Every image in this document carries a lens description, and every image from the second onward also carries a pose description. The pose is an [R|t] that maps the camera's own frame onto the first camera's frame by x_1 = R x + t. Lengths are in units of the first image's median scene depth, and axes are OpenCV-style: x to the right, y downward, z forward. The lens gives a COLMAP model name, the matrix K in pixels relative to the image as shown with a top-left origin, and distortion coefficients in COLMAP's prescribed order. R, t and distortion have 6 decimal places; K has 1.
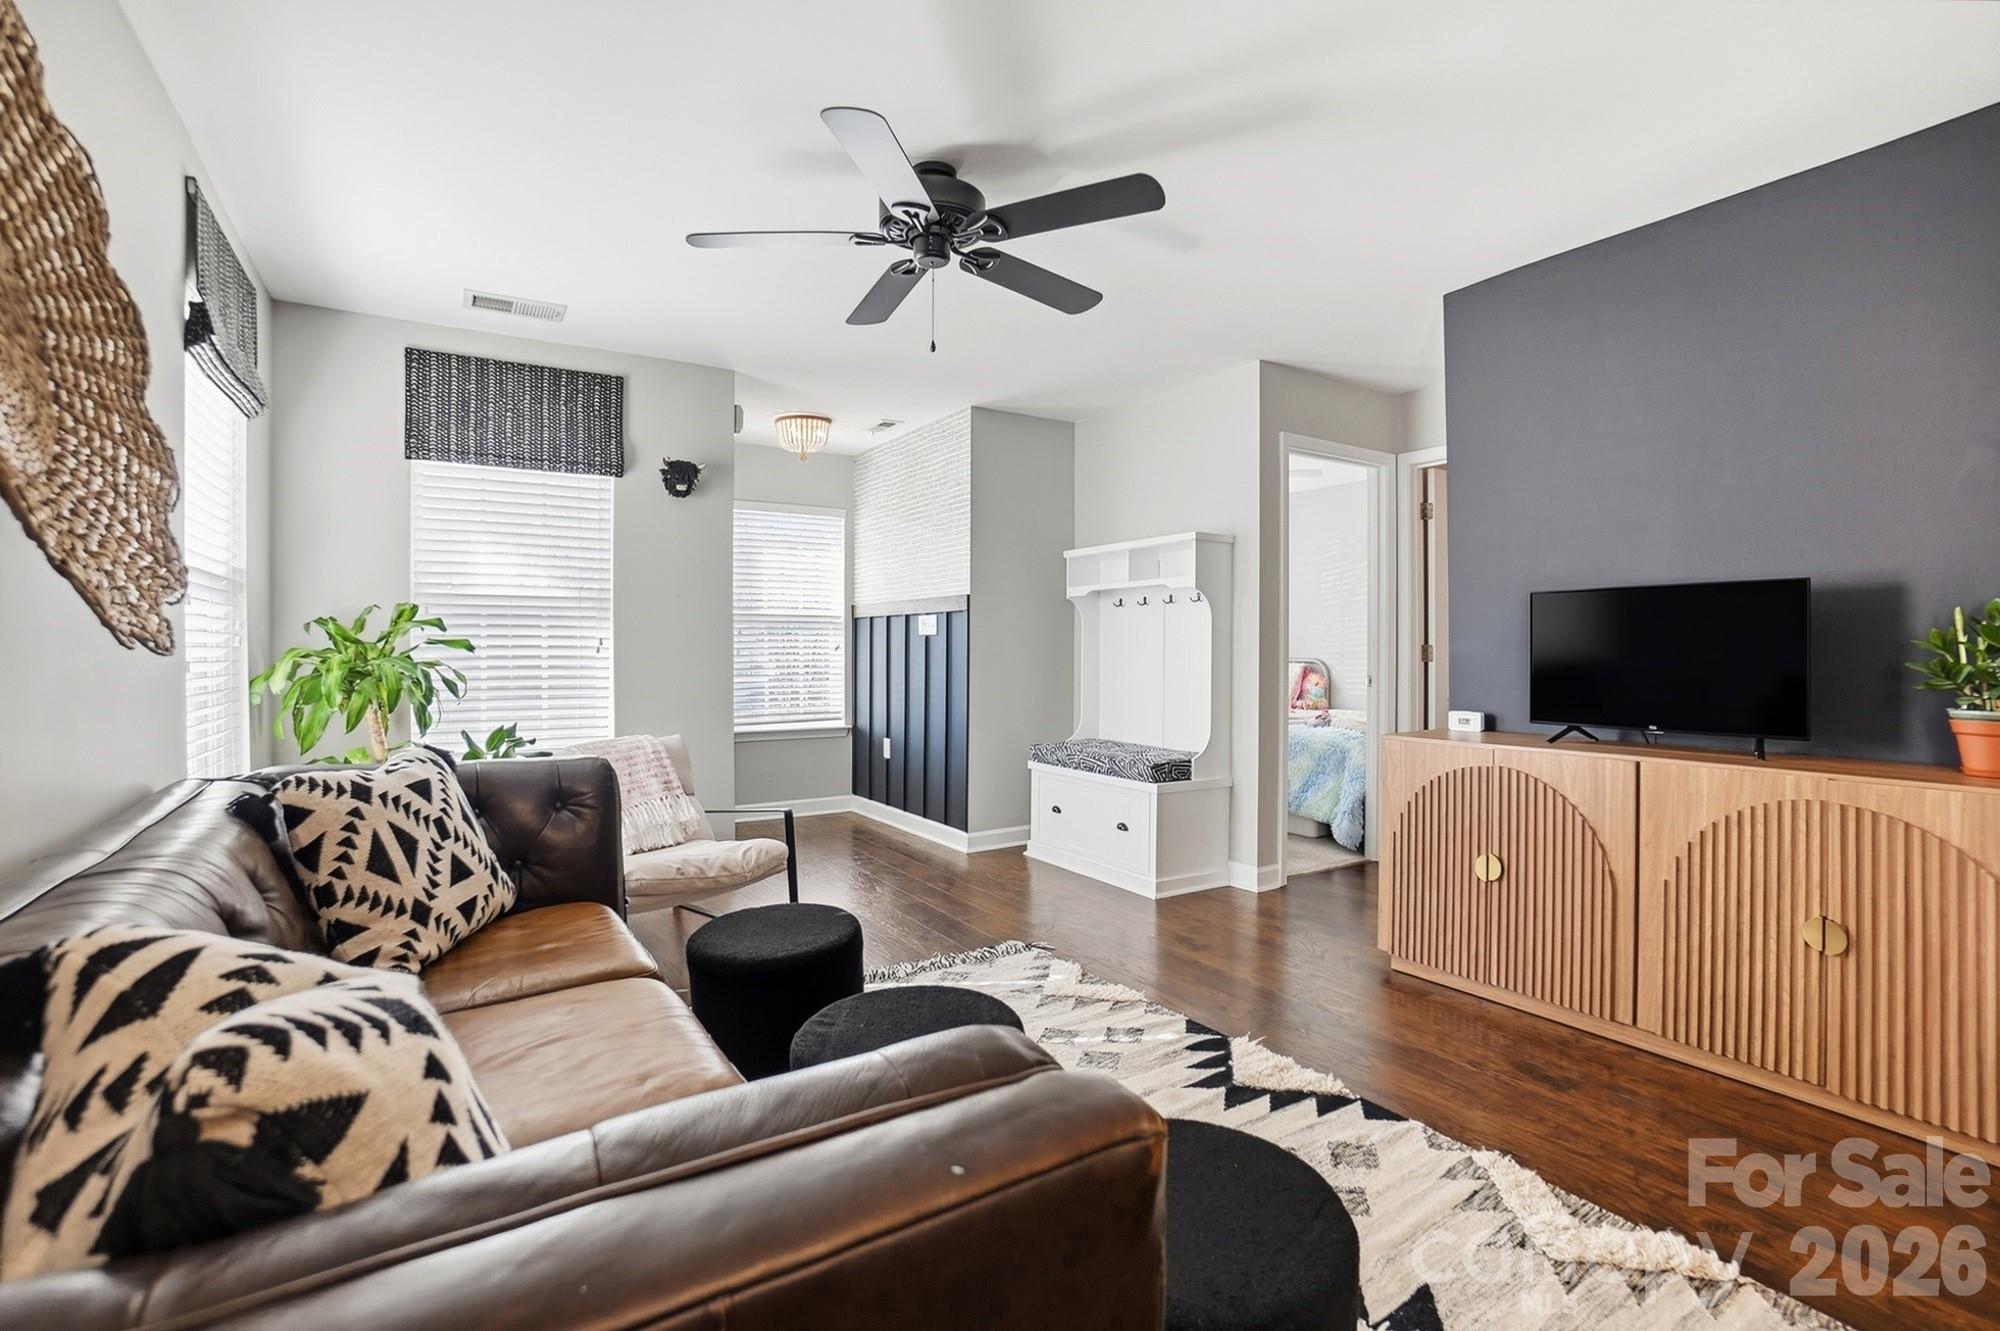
lens RADIAL K [[907.6, 0, 990.9], [0, 907.6, 648.0], [0, 0, 1]] dist [-0.069724, 0.029781]
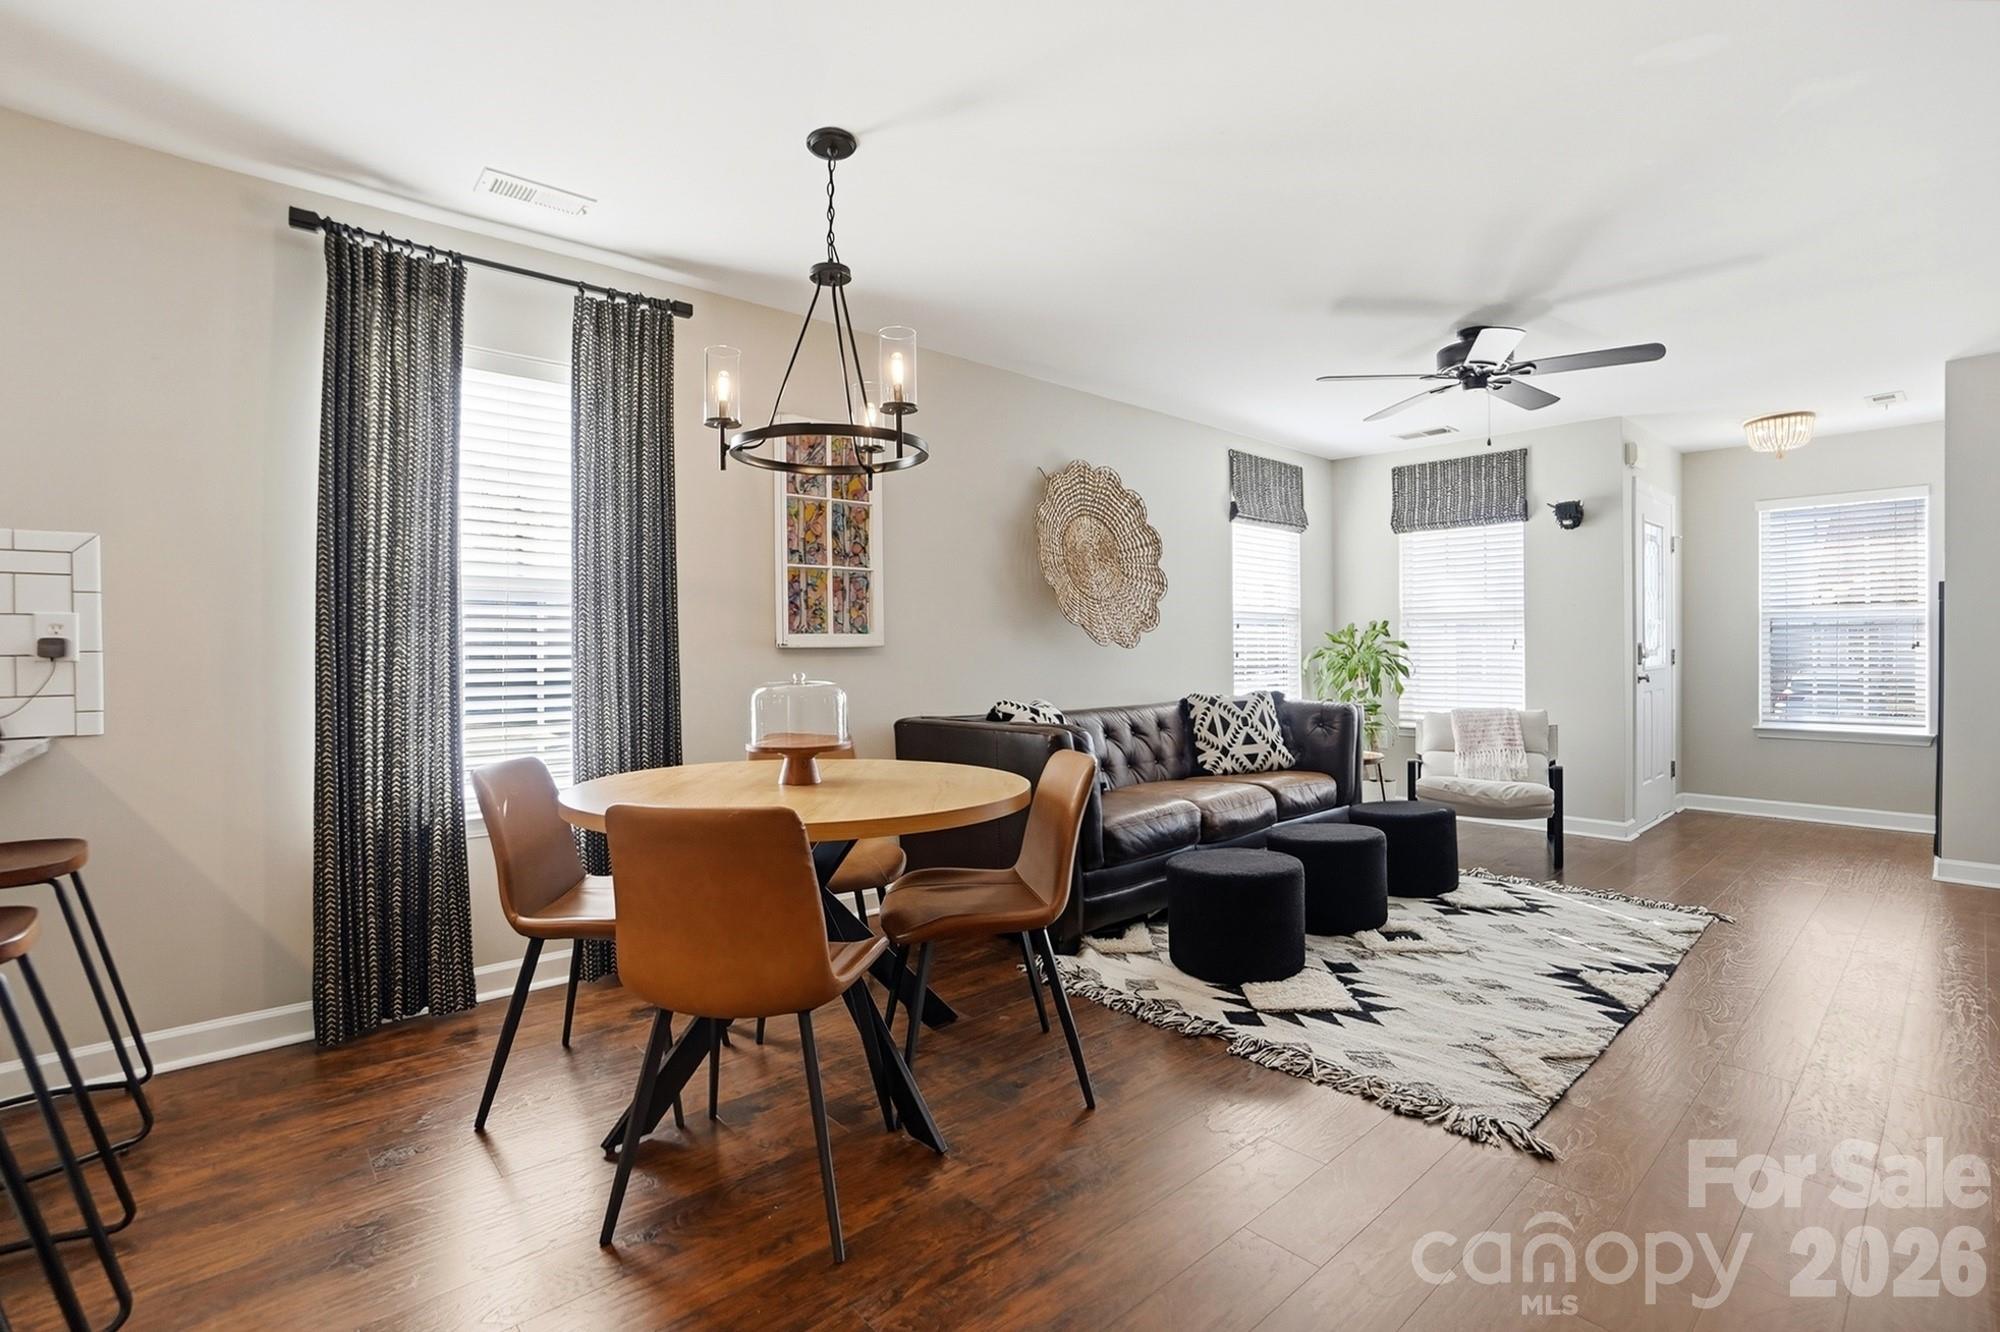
lens RADIAL K [[911.0, 0, 988.5], [0, 911.0, 655.6], [0, 0, 1]] dist [-0.071437, 0.027054]
pose [[0.161205, 0.004039, -0.986913, 1.018871], [0.003721, 0.999982, 0.004701, 0.007173], [0.986914, -0.004430, 0.161187, -0.045535]]
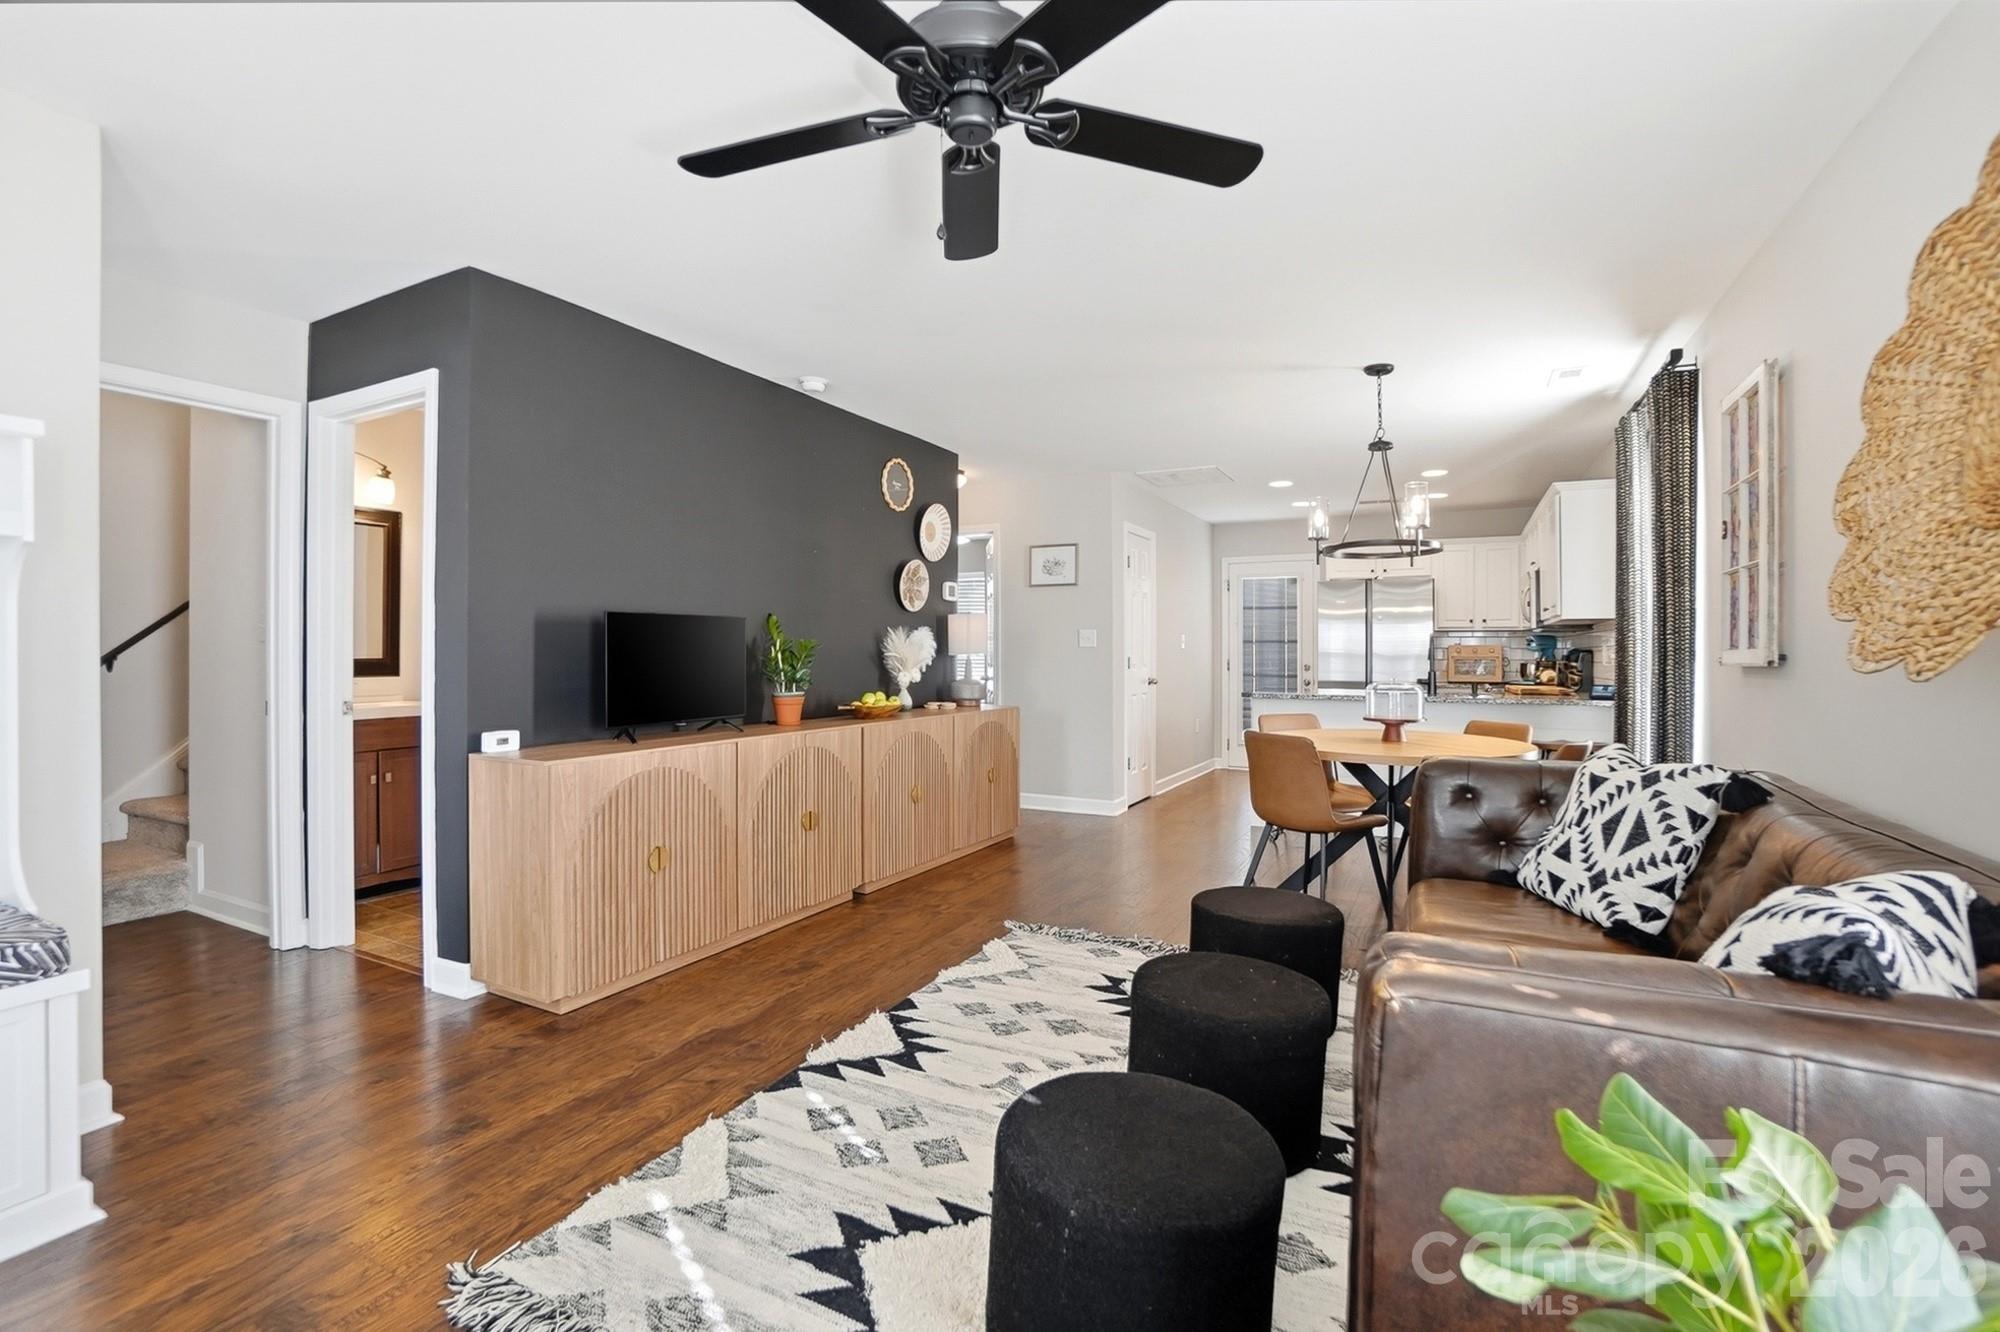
lens RADIAL K [[878.2, 0, 989.1], [0, 878.2, 650.8], [0, 0, 1]] dist [-0.064784, 0.023294]
pose [[-0.498055, 0.001386, 0.867144, -0.533081], [0.001086, 0.999999, -0.000975, -0.013842], [-0.867145, 0.000456, -0.498056, 1.051279]]
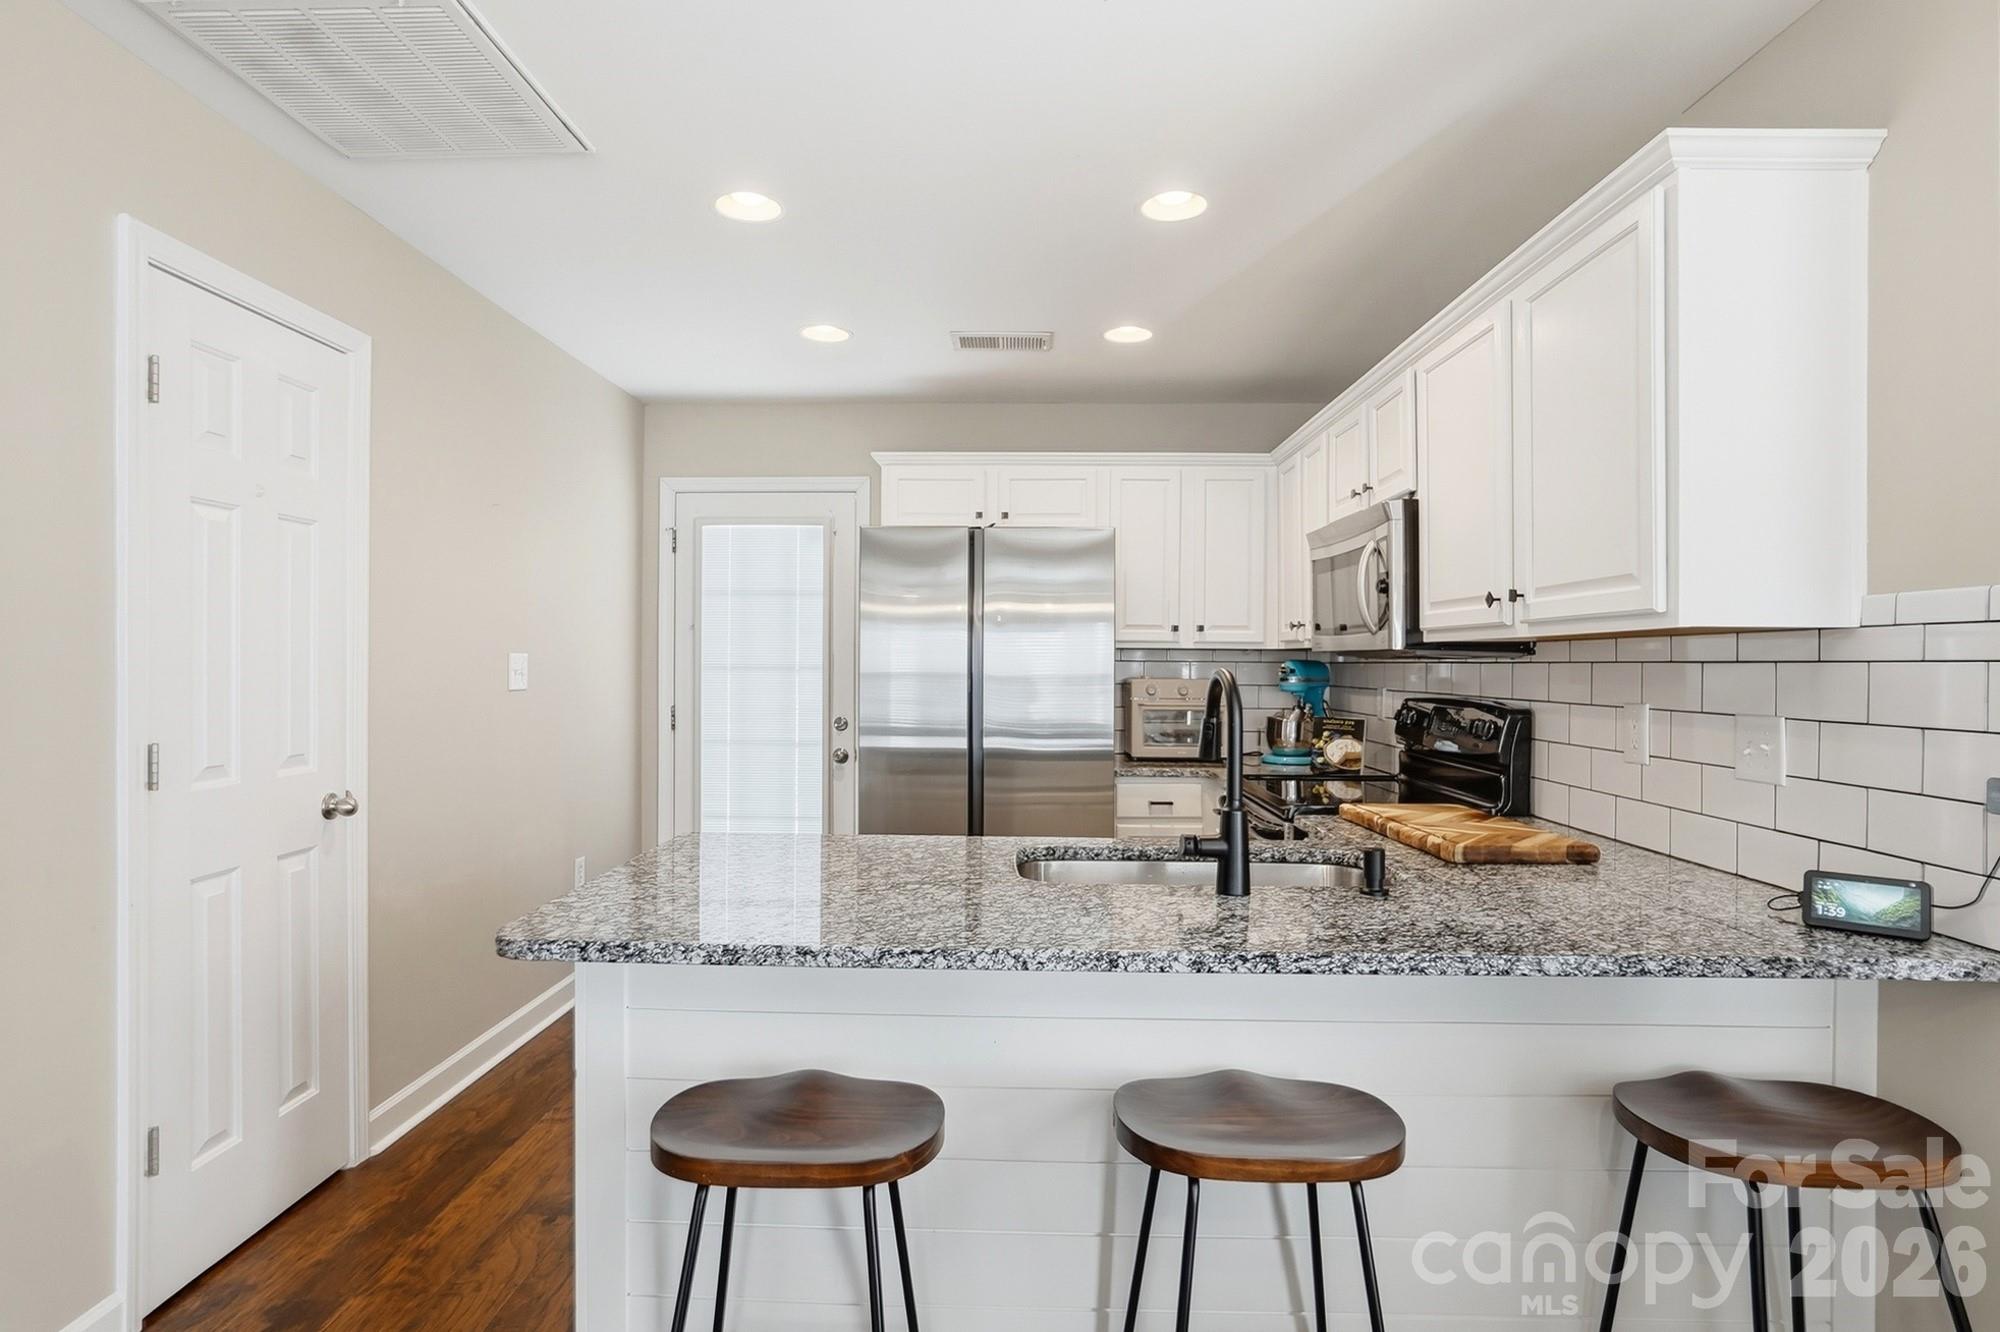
lens RADIAL K [[1051.2, 0, 996.0], [0, 1051.2, 658.2], [0, 0, 1]] dist [-0.042878, 0.029103]
pose [[-0.835571, -0.003236, 0.549372, 0.335728], [-0.004637, 0.999989, -0.001163, -0.057290], [-0.549362, -0.003520, -0.835577, -0.050248]]
